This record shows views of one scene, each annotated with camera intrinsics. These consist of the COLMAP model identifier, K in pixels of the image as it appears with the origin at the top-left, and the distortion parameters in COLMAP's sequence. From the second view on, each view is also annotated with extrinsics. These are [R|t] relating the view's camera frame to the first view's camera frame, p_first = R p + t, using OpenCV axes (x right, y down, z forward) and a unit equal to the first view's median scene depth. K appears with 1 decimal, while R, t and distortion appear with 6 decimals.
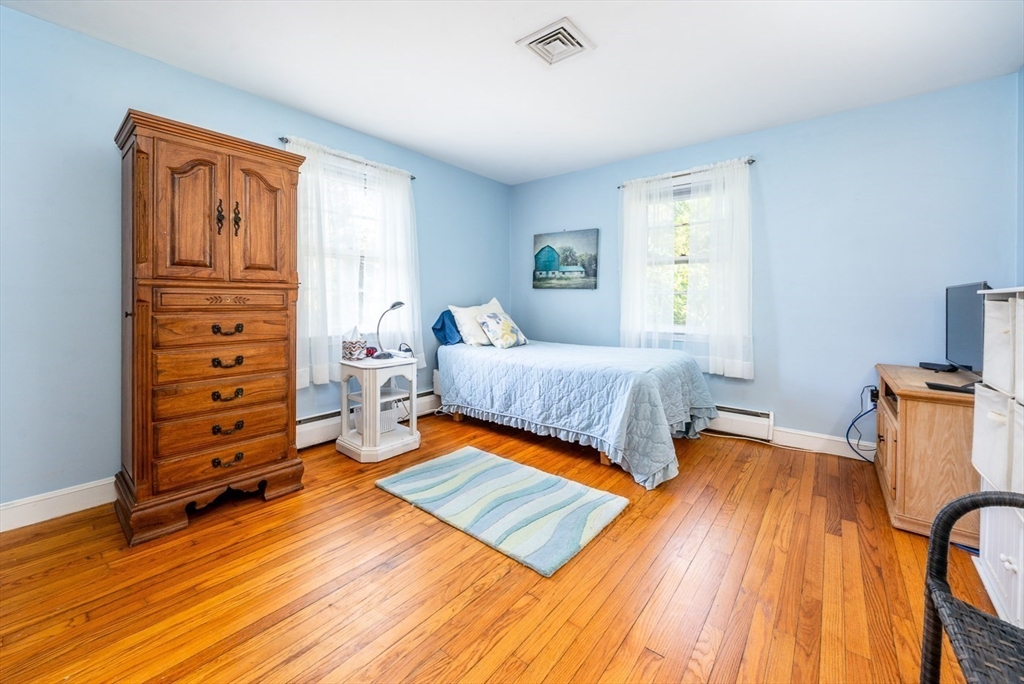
lens RADIAL K [[394.0, 0, 501.4], [0, 394.0, 303.3], [0, 0, 1]] dist [-0.001146, -0.000047]
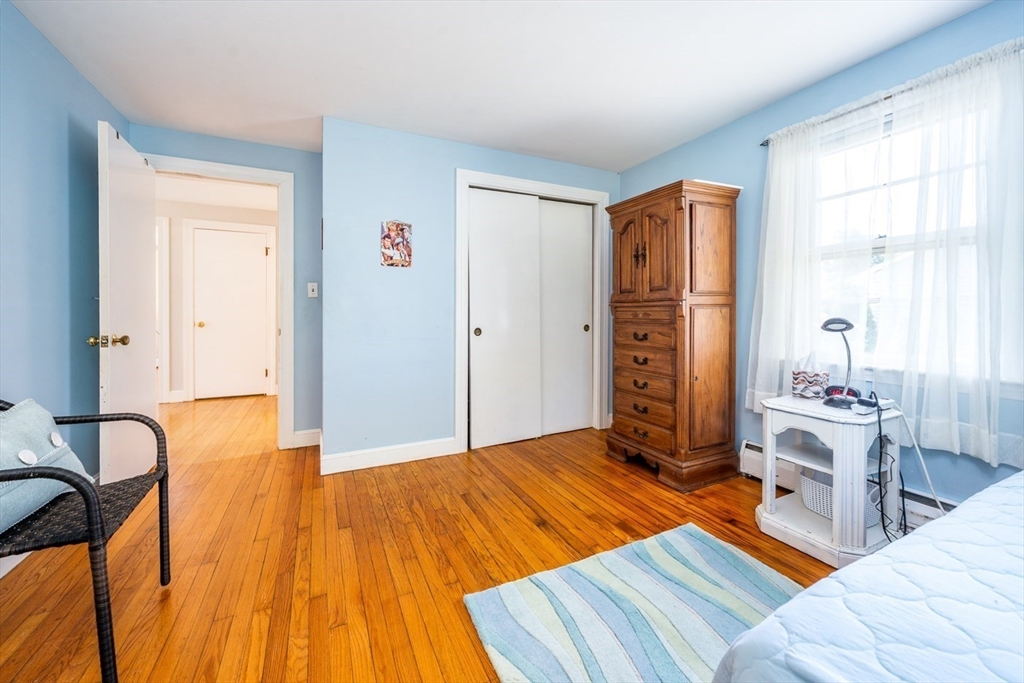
lens RADIAL K [[420.2, 0, 536.5], [0, 420.2, 316.1], [0, 0, 1]] dist [-0.008074, -0.000091]
pose [[-0.384627, 0.002316, -0.923069, 0.761596], [-0.007807, 0.999953, 0.005762, -0.010839], [0.923039, 0.009423, -0.384591, 1.179662]]
